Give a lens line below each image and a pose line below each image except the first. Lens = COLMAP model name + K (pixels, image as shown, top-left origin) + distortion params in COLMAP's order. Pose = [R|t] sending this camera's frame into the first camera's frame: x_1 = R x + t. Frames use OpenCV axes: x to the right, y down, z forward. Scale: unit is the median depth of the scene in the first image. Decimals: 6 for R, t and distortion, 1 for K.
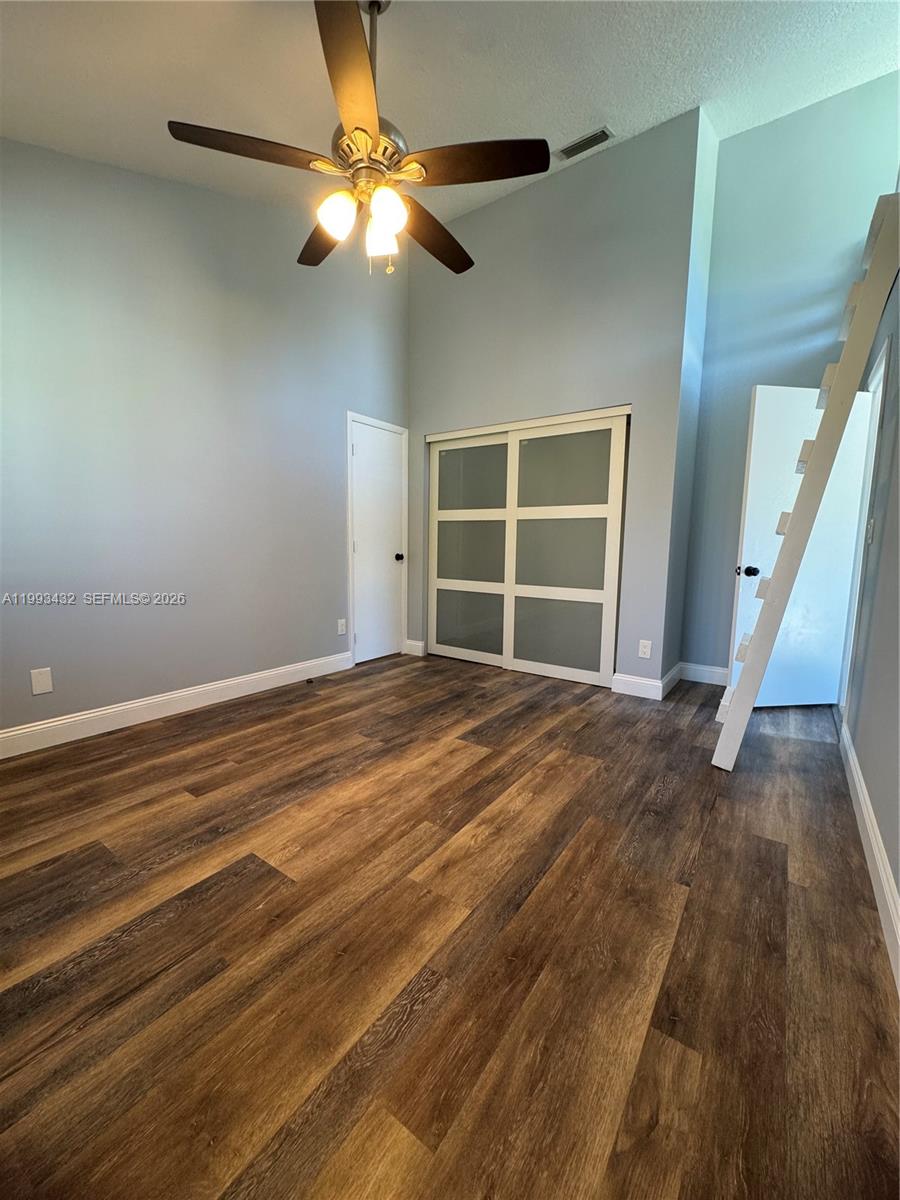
lens RADIAL K [[477.3, 0, 451.6], [0, 477.3, 598.0], [0, 0, 1]] dist [-0.001263, -0.000087]
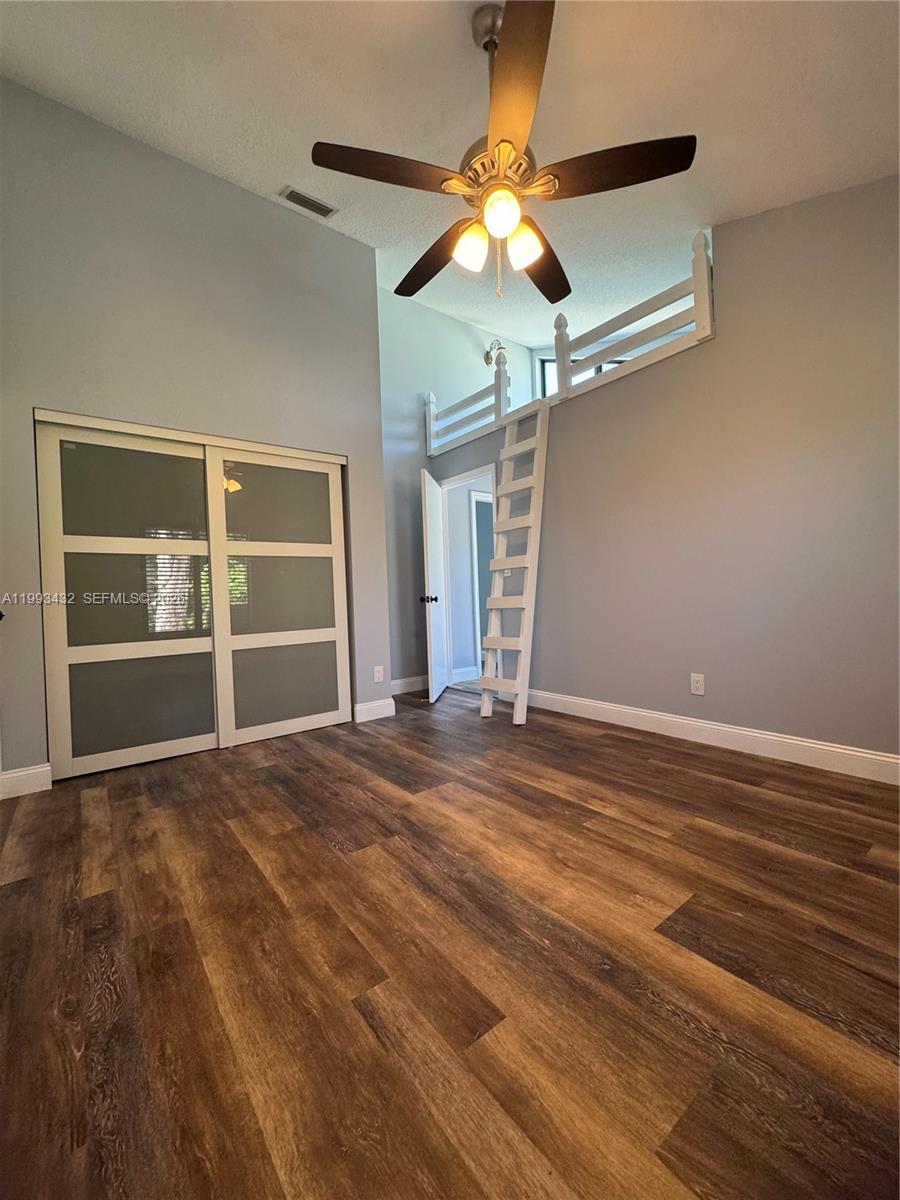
lens RADIAL K [[477.3, 0, 451.6], [0, 477.3, 598.0], [0, 0, 1]] dist [-0.001263, -0.000087]
pose [[0.287993, -0.030867, 0.957135, -0.837571], [0.146897, 0.989075, -0.012303, -0.042962], [-0.946299, 0.144144, 0.289381, 0.661177]]
